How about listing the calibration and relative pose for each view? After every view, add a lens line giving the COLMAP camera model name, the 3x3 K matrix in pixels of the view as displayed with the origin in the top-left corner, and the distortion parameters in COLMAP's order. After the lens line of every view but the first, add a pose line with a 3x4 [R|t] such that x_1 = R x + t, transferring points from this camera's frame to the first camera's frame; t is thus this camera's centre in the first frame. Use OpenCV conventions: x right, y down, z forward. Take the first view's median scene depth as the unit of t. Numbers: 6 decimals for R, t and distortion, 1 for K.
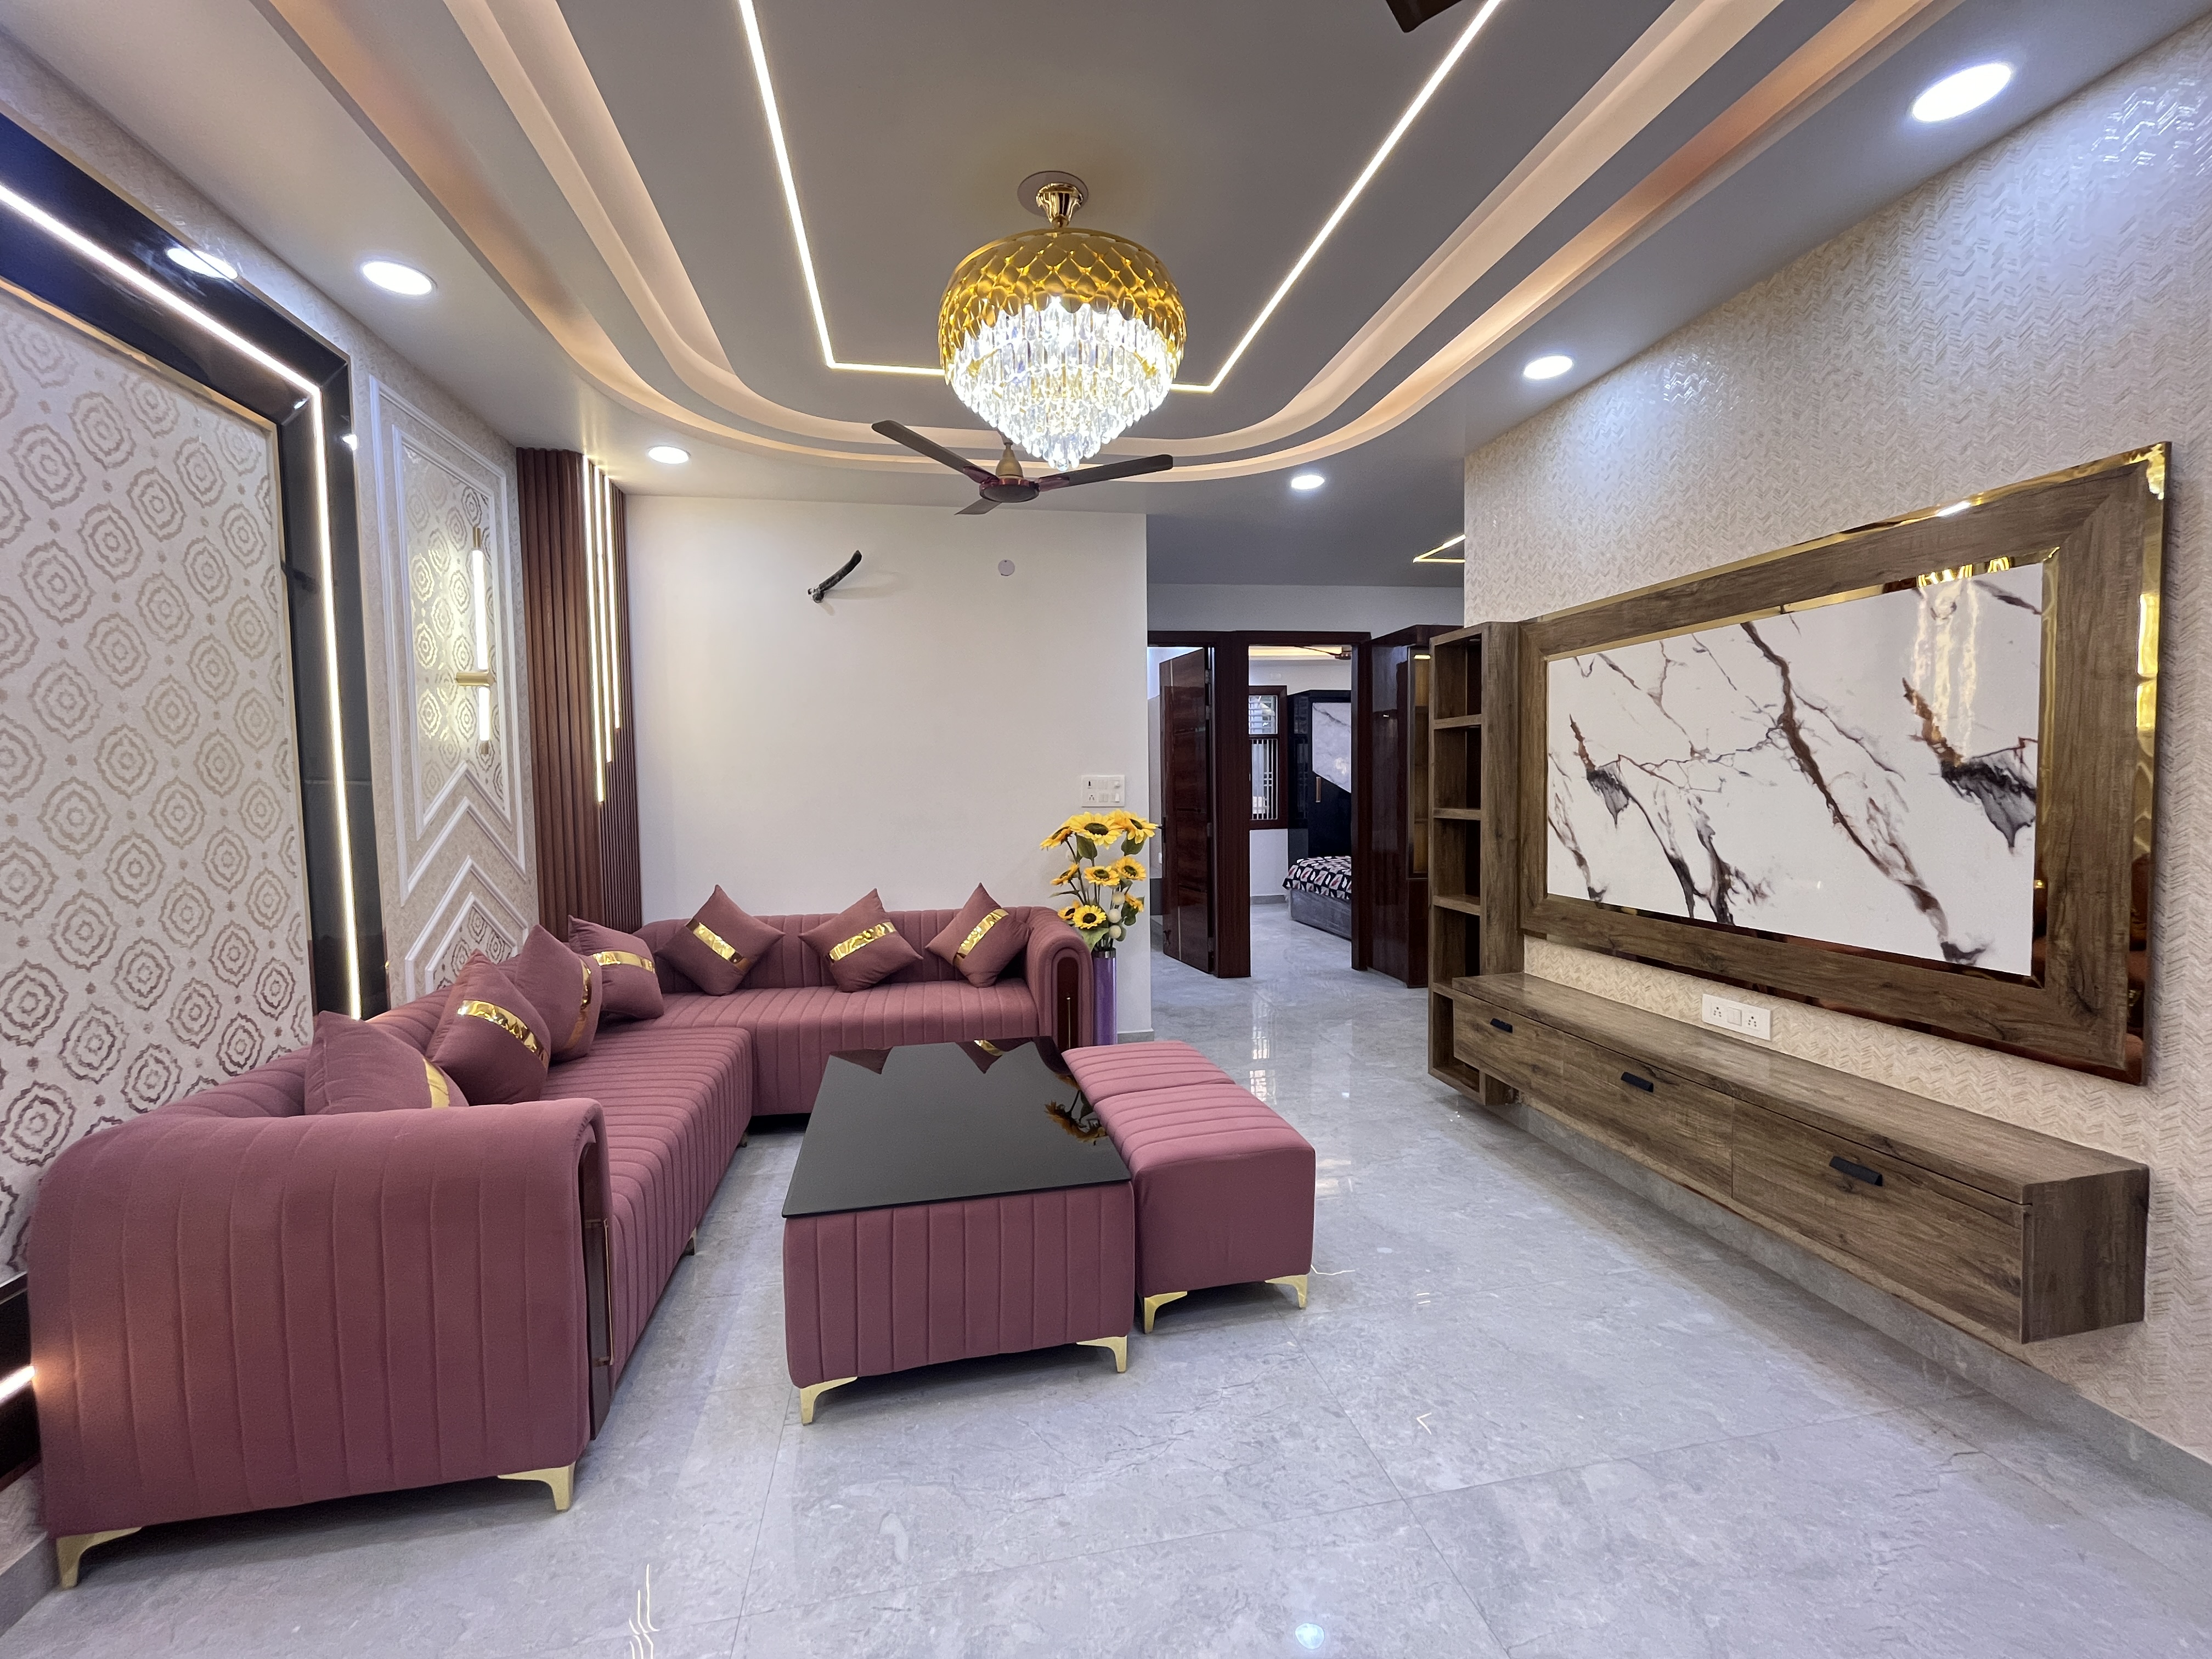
lens RADIAL K [[895.3, 0, 1102.4], [0, 895.3, 828.6], [0, 0, 1]] dist [-0.000601, 0.000335]
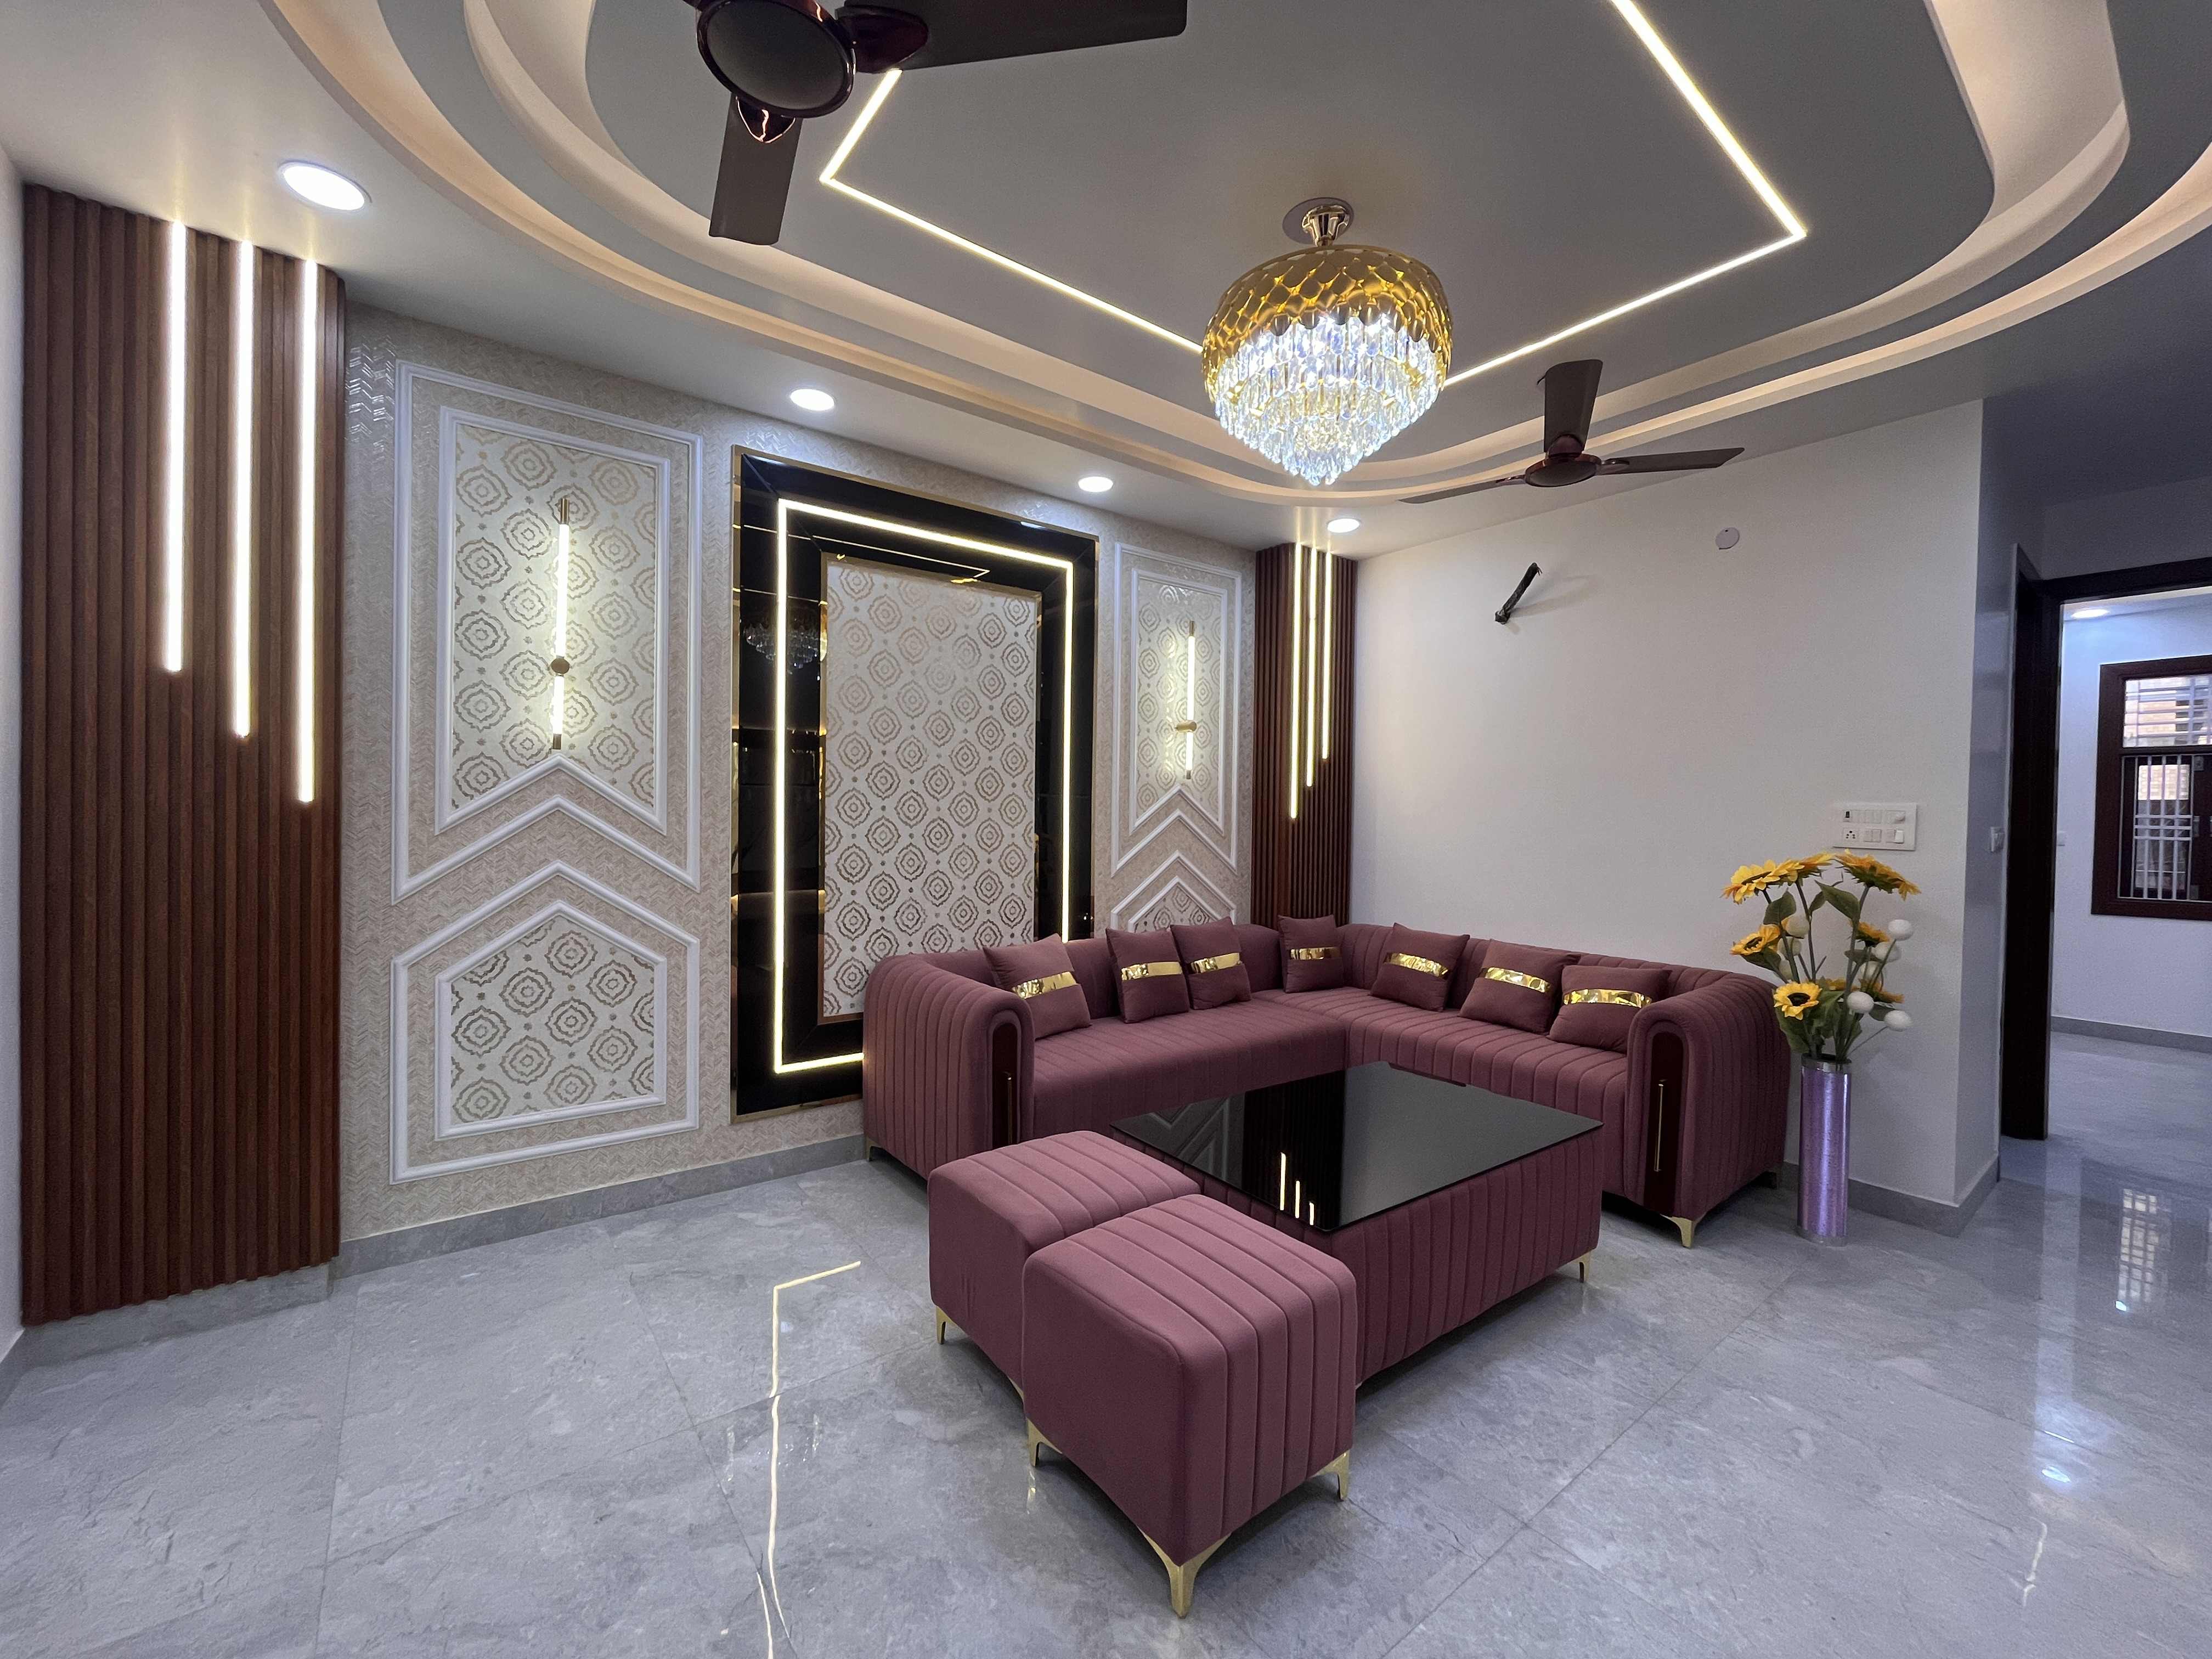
lens RADIAL K [[895.3, 0, 1102.4], [0, 895.3, 828.6], [0, 0, 1]] dist [-0.000601, 0.000335]
pose [[0.449290, 0.037665, -0.892592, 0.697719], [-0.069021, 0.997588, 0.007353, -0.008813], [0.890716, 0.058304, 0.450806, 0.328283]]
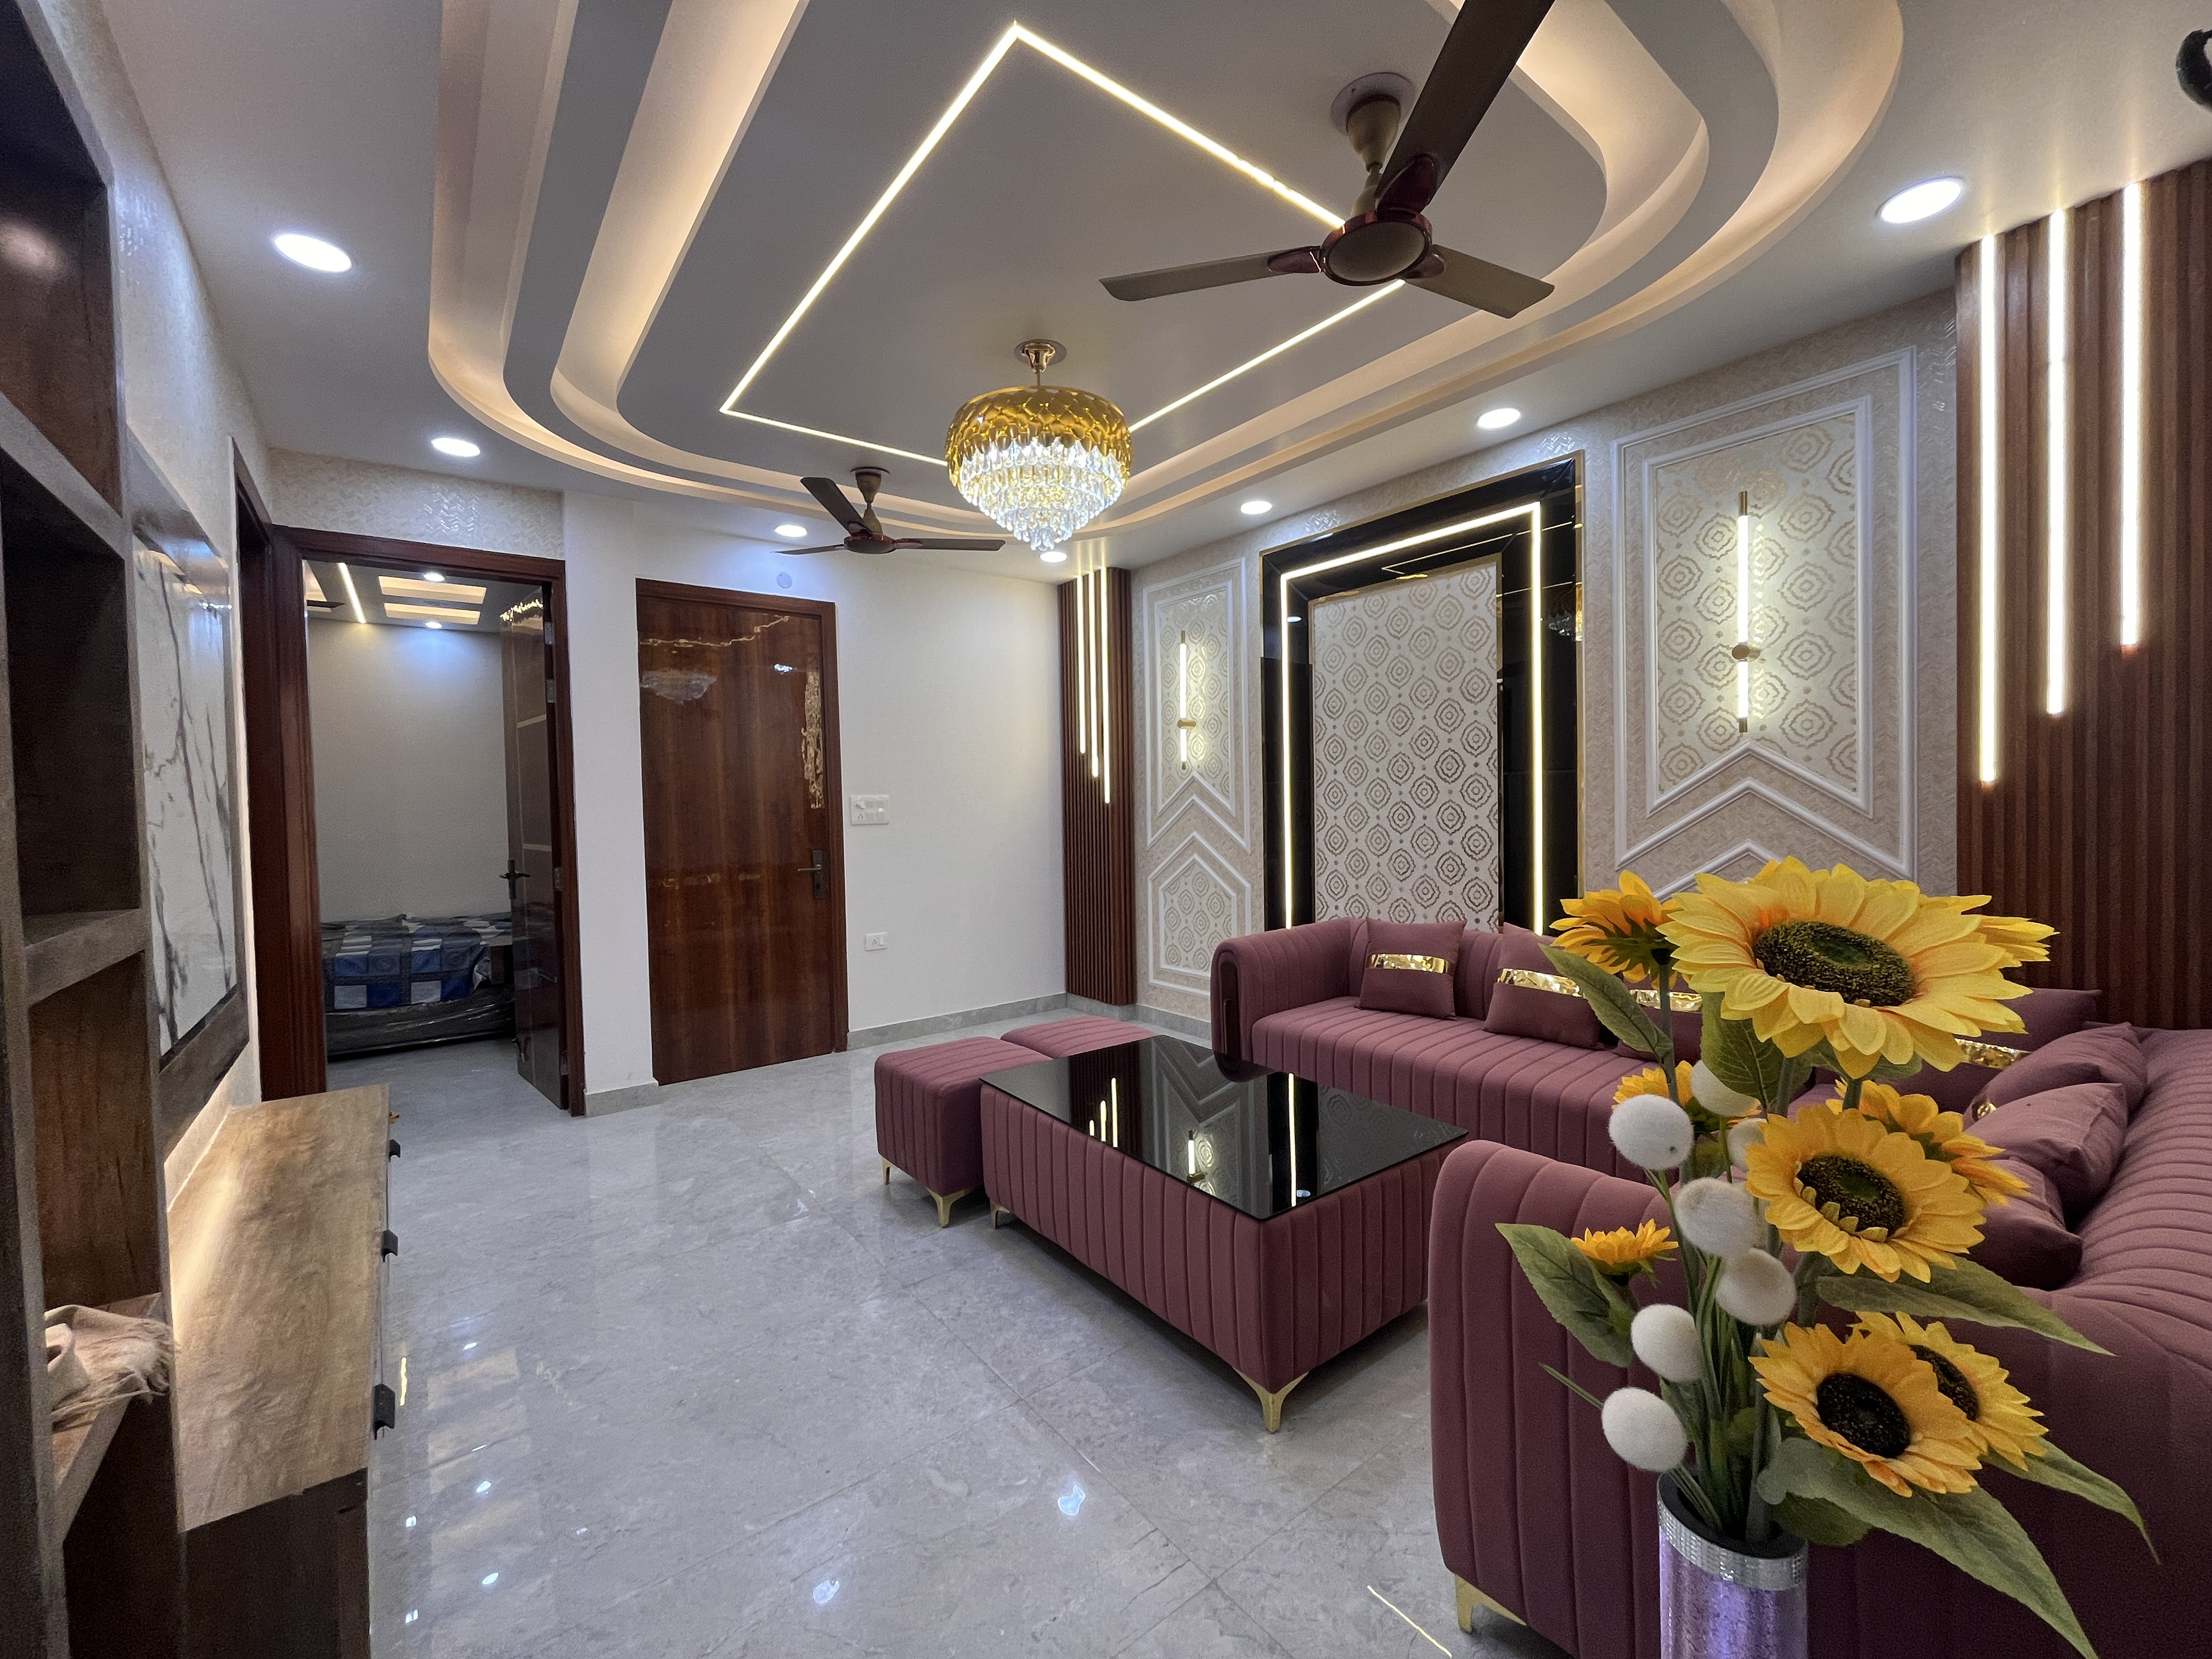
lens RADIAL K [[898.6, 0, 1101.0], [0, 898.6, 828.9], [0, 0, 1]] dist [0.001841, 0.000039]
pose [[-0.890689, 0.047961, -0.452076, 0.463430], [0.012691, 0.996655, 0.080732, -0.090578], [0.454436, 0.066170, -0.888318, 2.074490]]
